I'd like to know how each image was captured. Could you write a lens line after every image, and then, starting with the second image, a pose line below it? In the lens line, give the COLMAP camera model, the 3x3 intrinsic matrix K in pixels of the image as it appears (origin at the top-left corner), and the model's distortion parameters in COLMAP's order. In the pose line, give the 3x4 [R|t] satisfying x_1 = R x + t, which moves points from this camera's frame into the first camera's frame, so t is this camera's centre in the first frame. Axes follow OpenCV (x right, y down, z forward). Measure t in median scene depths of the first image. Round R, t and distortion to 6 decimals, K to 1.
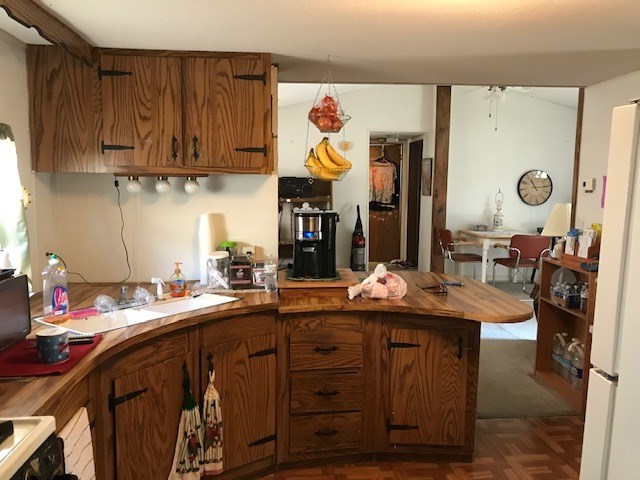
lens RADIAL K [[526.6, 0, 324.4], [0, 526.6, 237.1], [0, 0, 1]] dist [0.026058, -0.025820]
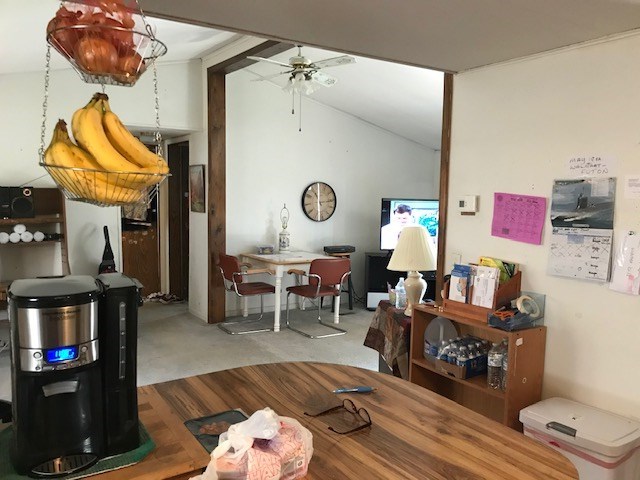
lens RADIAL K [[526.6, 0, 333.7], [0, 526.6, 233.8], [0, 0, 1]] dist [0.026058, -0.025820]
pose [[0.872512, -0.030946, 0.487611, -0.016069], [0.042390, 0.999024, -0.012447, -0.029295], [-0.486750, 0.031530, 0.872972, 0.229530]]
